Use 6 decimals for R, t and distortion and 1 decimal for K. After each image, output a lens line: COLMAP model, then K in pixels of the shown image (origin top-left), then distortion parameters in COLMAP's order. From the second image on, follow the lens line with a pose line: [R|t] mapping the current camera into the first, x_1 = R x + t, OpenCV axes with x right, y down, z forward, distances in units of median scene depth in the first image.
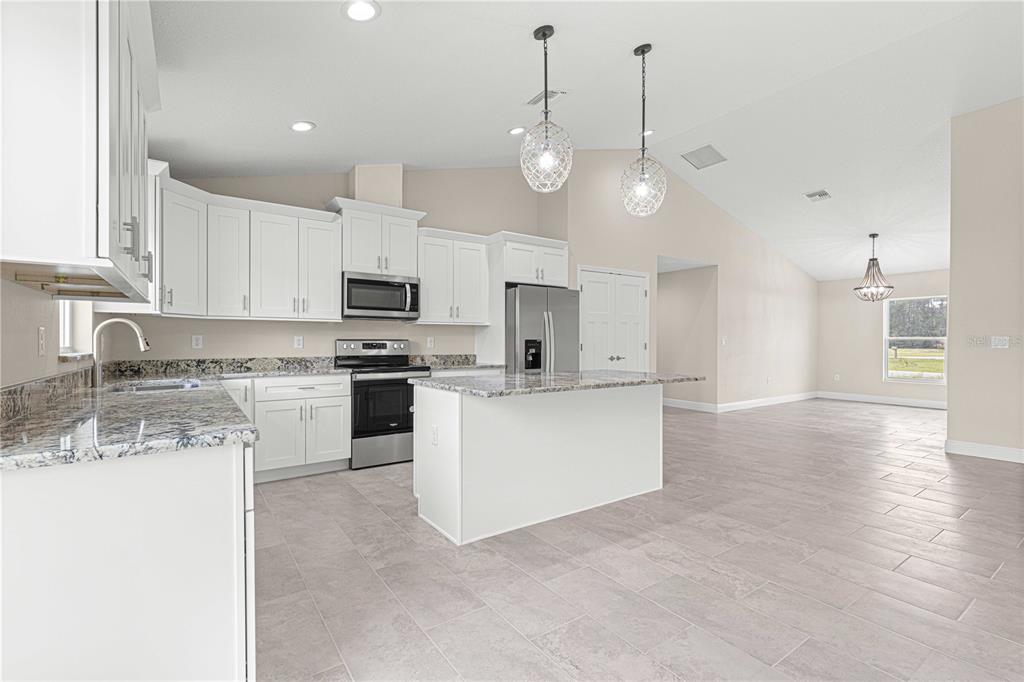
lens RADIAL K [[460.2, 0, 514.4], [0, 460.2, 341.0], [0, 0, 1]] dist [0.008509, -0.002426]
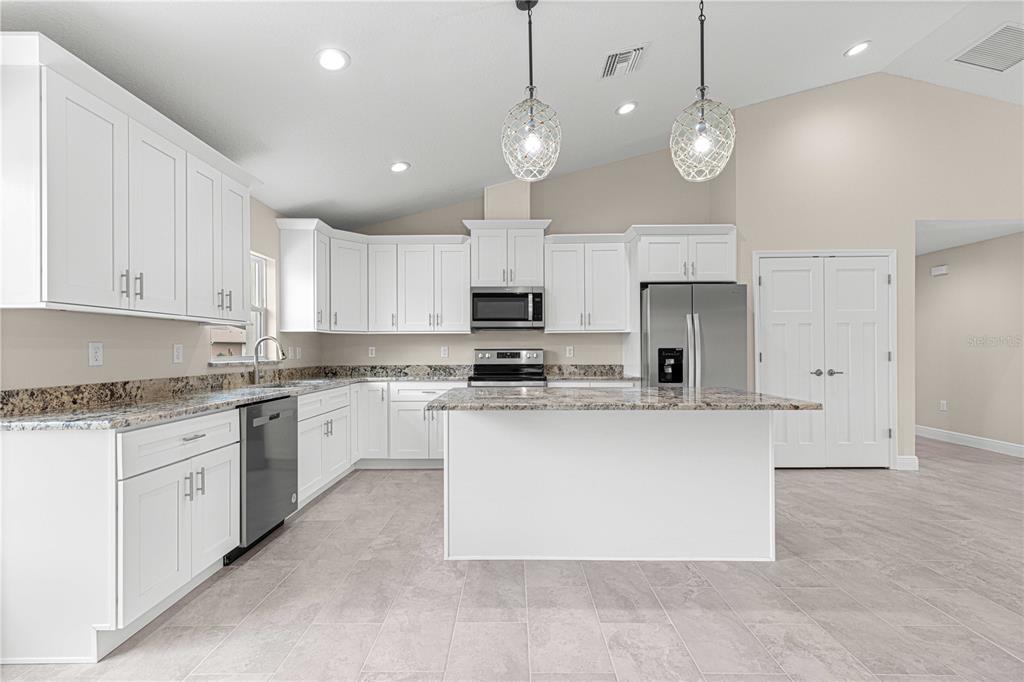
lens RADIAL K [[460.2, 0, 510.5], [0, 460.2, 347.7], [0, 0, 1]] dist [0.008509, -0.002426]
pose [[0.814678, -0.006976, -0.579872, 0.348554], [0.005711, 0.999976, -0.004006, -0.002410], [0.579886, -0.000048, 0.814698, 0.171394]]
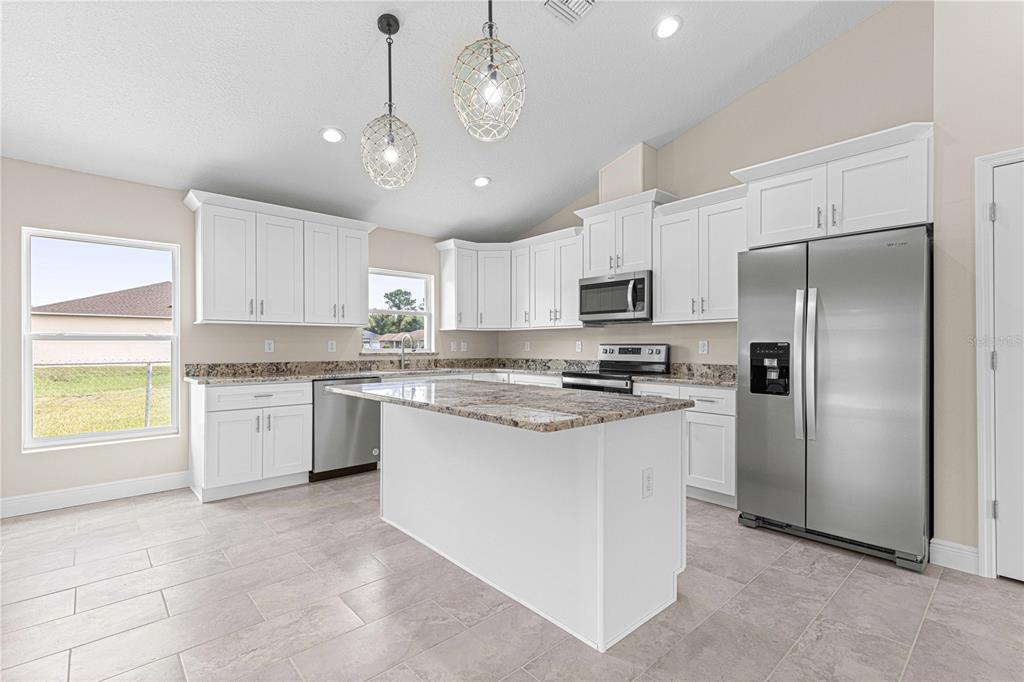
lens RADIAL K [[460.2, 0, 515.2], [0, 460.2, 354.8], [0, 0, 1]] dist [0.008509, -0.002426]
pose [[0.132207, 0.017177, -0.991073, 0.674553], [0.001088, 0.999847, 0.017474, 0.002262], [0.991222, -0.003389, 0.132168, 0.733671]]
